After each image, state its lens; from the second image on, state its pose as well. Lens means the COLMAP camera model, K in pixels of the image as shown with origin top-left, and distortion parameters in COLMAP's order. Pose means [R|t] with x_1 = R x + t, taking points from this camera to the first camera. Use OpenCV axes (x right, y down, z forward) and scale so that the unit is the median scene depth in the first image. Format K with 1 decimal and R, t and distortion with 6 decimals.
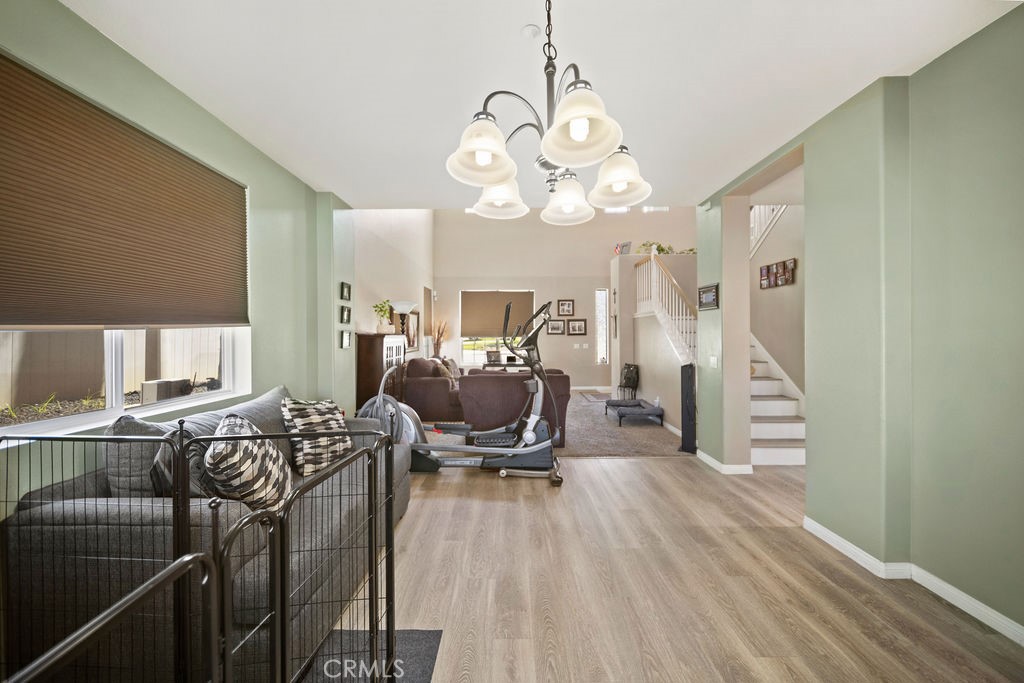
lens RADIAL K [[363.6, 0, 511.4], [0, 363.6, 338.2], [0, 0, 1]] dist [-0.002558, 0.000037]
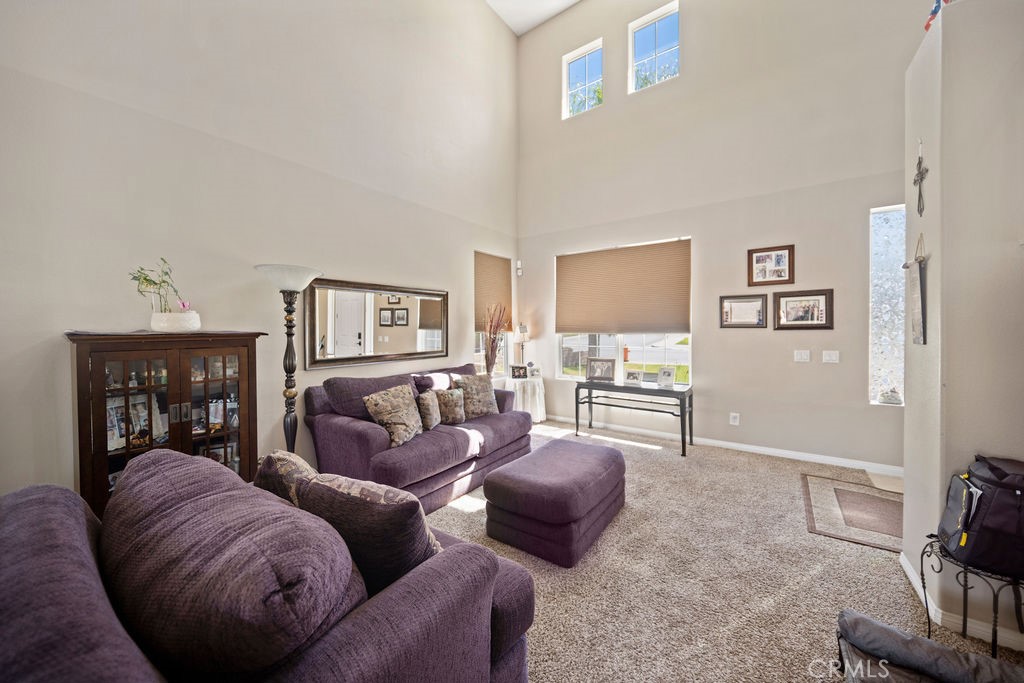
lens RADIAL K [[363.6, 0, 512.4], [0, 363.6, 333.4], [0, 0, 1]] dist [-0.002558, 0.000037]
pose [[0.814245, 0.005127, -0.580499, 0.151341], [-0.001176, 0.999974, 0.007182, -0.006503], [0.580521, -0.005165, 0.814229, 0.472371]]
